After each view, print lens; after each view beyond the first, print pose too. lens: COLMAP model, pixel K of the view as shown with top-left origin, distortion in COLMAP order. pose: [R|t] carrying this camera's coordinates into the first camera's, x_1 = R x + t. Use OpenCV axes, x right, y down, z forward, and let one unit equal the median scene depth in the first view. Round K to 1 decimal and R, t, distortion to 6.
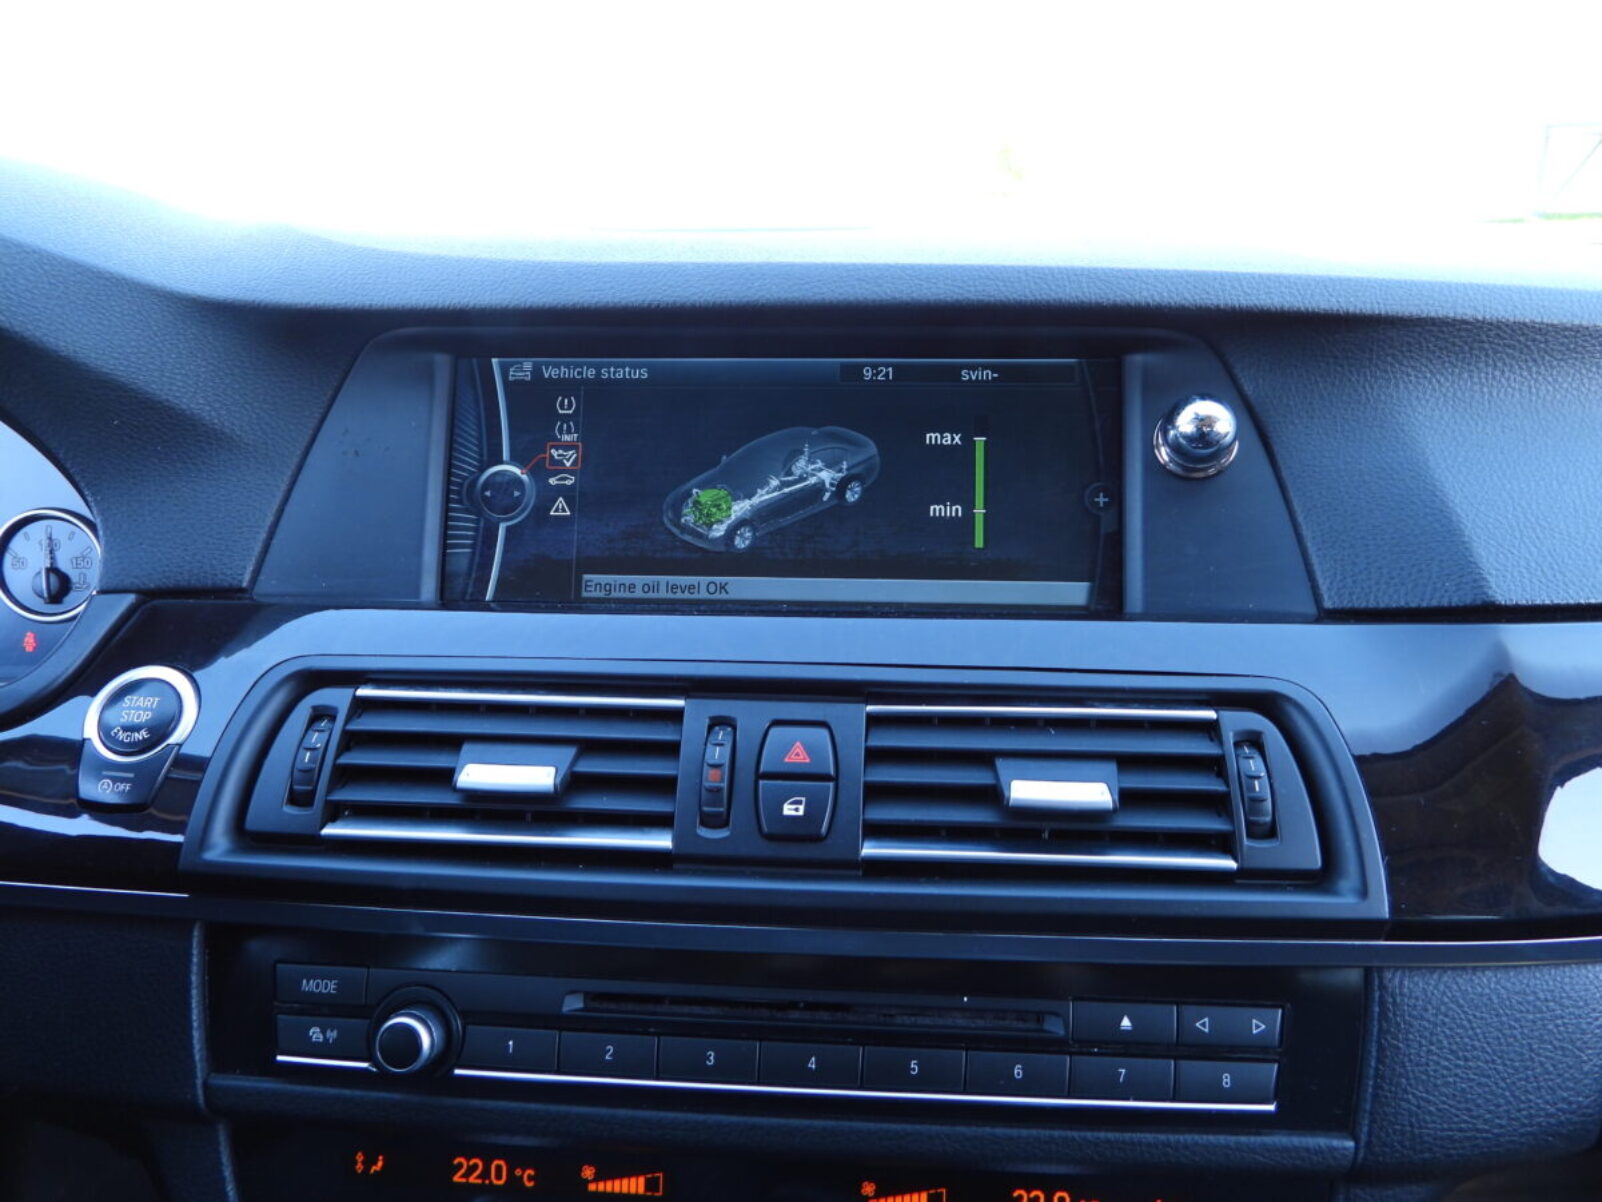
lens RADIAL K [[1161.7, 0, 801.0], [0, 1161.7, 601.0], [0, 0, 1]] dist [-0.005107, 0.000077]
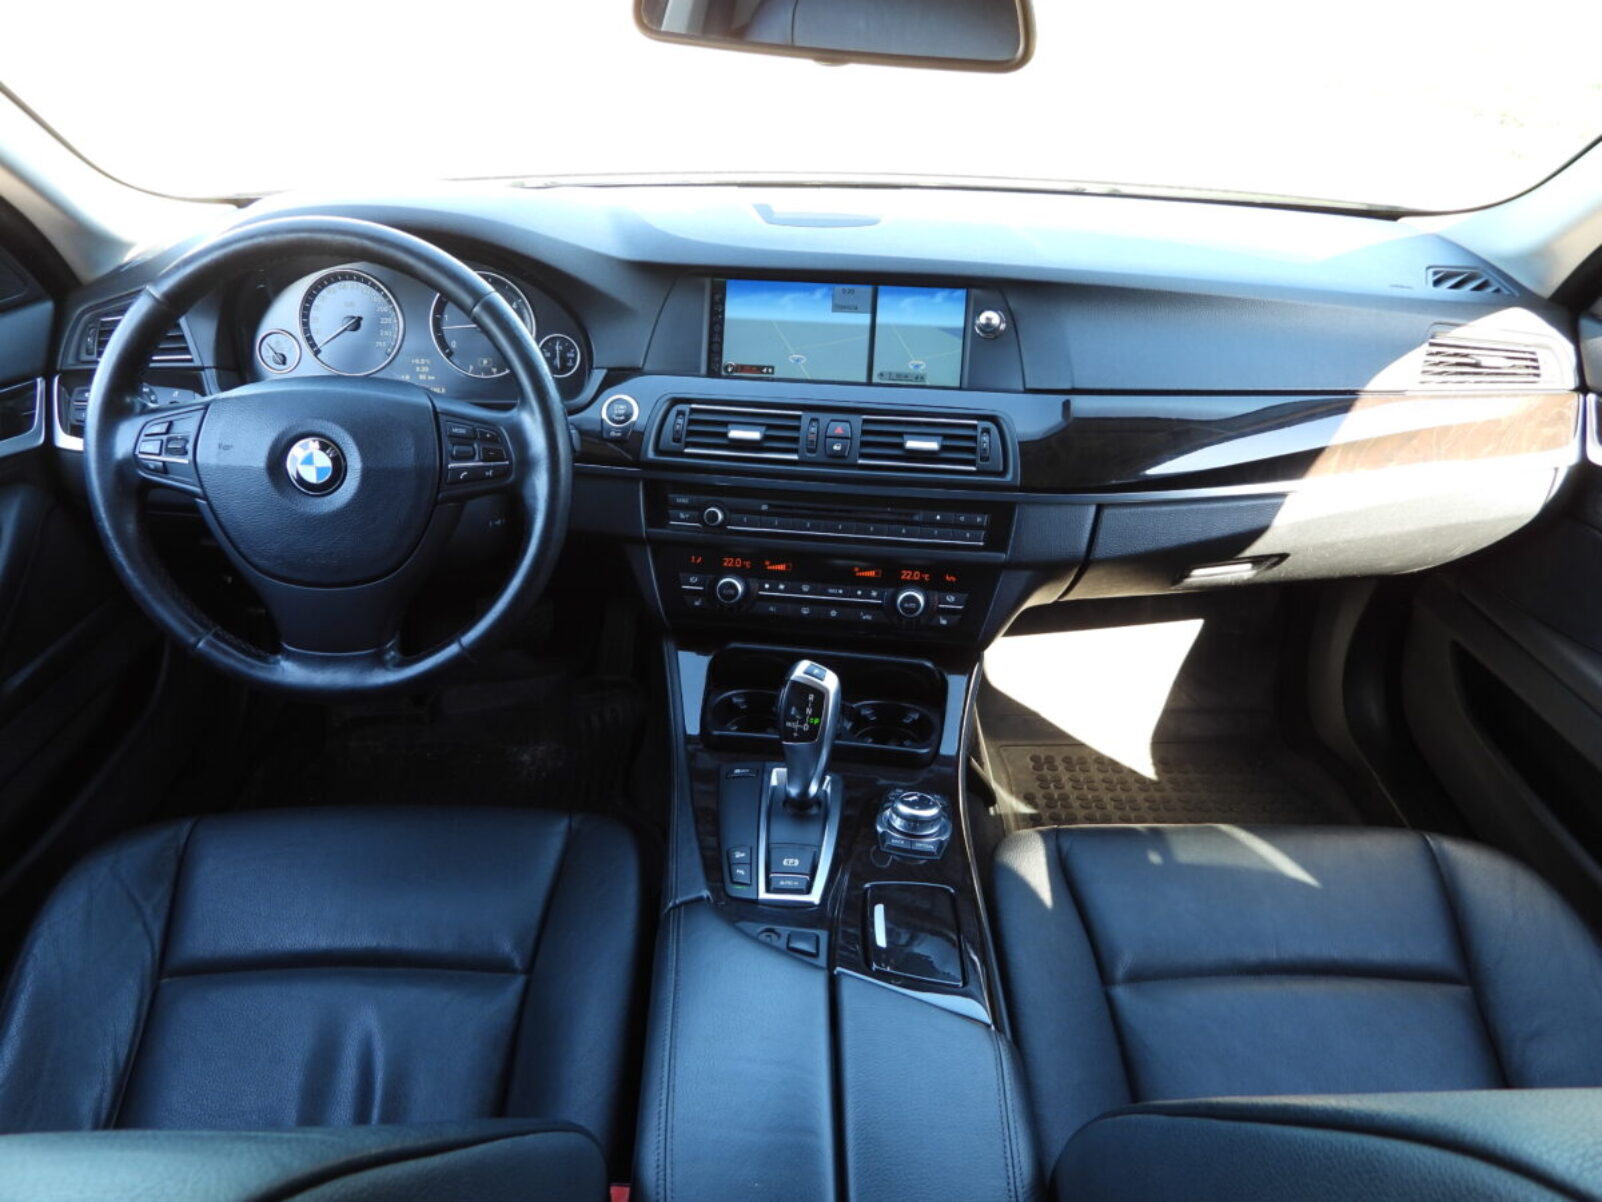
lens RADIAL K [[1161.7, 0, 801.0], [0, 1161.7, 601.0], [0, 0, 1]] dist [-0.005107, 0.000077]
pose [[0.998697, 0.039074, -0.032816, 0.014803], [-0.031670, 0.978920, 0.201775, -0.043302], [0.040008, -0.200473, 0.978882, -2.079689]]
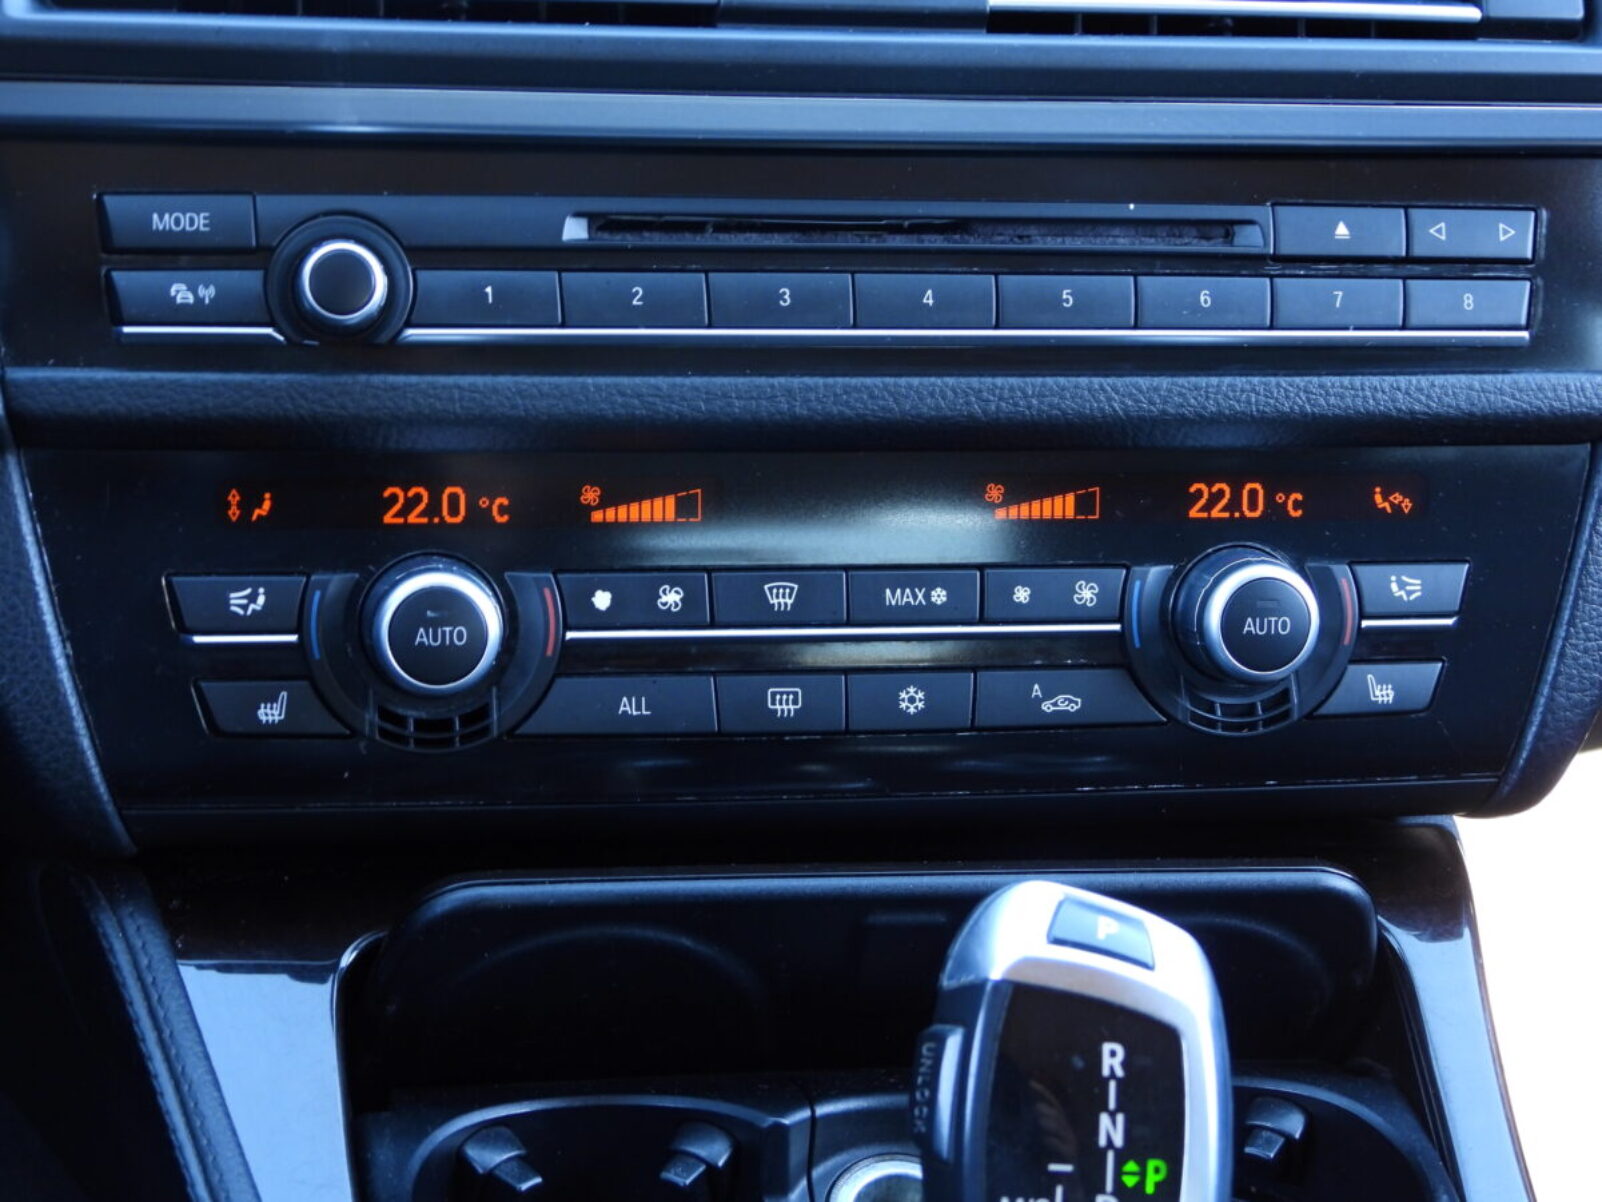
lens RADIAL K [[3331.3, 0, 801.0], [0, 3331.3, 601.0], [0, 0, 1]] dist [-0.074419, -0.365102]
pose [[0.965673, -0.040295, 0.256616, -0.560779], [0.012385, 0.993914, 0.109462, 0.341657], [-0.259464, -0.102526, 0.960295, -0.888907]]
